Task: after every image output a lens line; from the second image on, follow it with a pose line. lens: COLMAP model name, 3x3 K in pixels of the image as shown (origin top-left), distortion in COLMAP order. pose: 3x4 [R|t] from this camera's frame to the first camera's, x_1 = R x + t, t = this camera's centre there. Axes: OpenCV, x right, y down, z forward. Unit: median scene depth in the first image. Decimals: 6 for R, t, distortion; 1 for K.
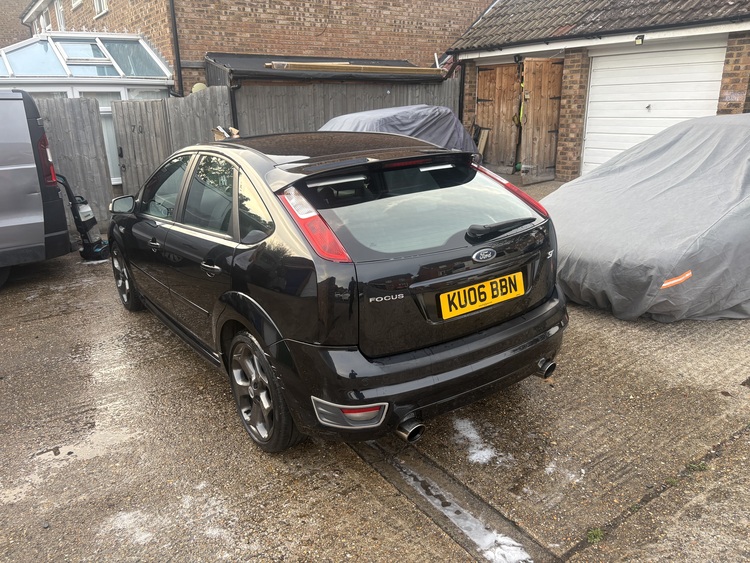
lens RADIAL K [[569.2, 0, 373.1], [0, 569.2, 280.3], [0, 0, 1]] dist [0.032946, -0.031778]
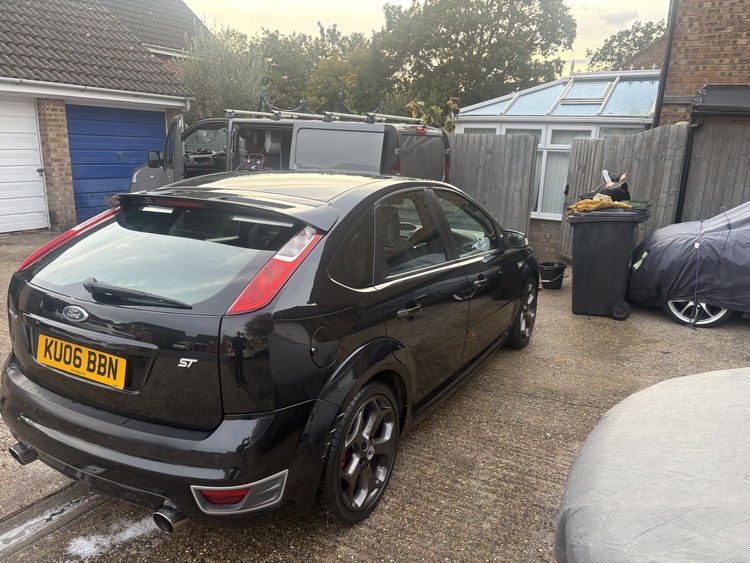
lens RADIAL K [[569.2, 0, 374.7], [0, 569.2, 283.6], [0, 0, 1]] dist [0.032946, -0.031778]
pose [[0.420161, 0.255198, -0.870827, 0.308809], [-0.305979, 0.943285, 0.128802, -0.092293], [0.854308, 0.212337, 0.474416, 0.269486]]
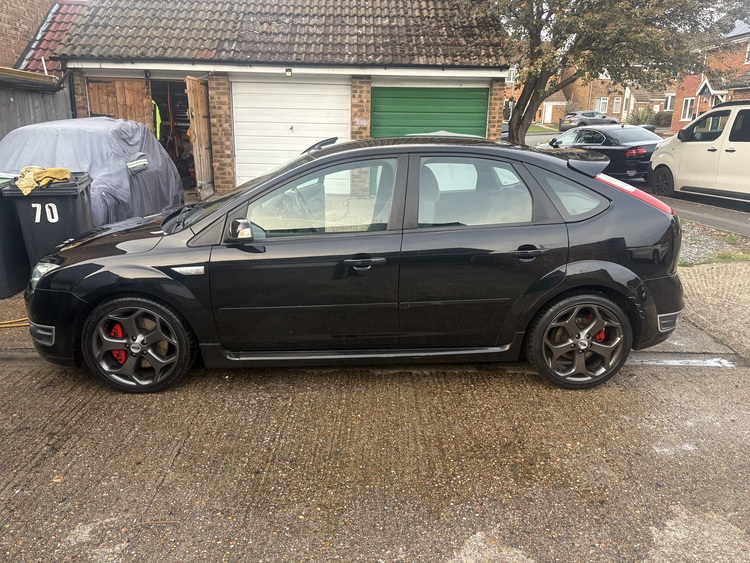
lens RADIAL K [[569.2, 0, 374.2], [0, 569.2, 280.6], [0, 0, 1]] dist [0.032946, -0.031778]
pose [[0.550762, -0.188965, 0.812991, -0.442207], [0.222244, 0.972073, 0.075382, -0.039195], [-0.804530, 0.139165, 0.577377, 0.198905]]
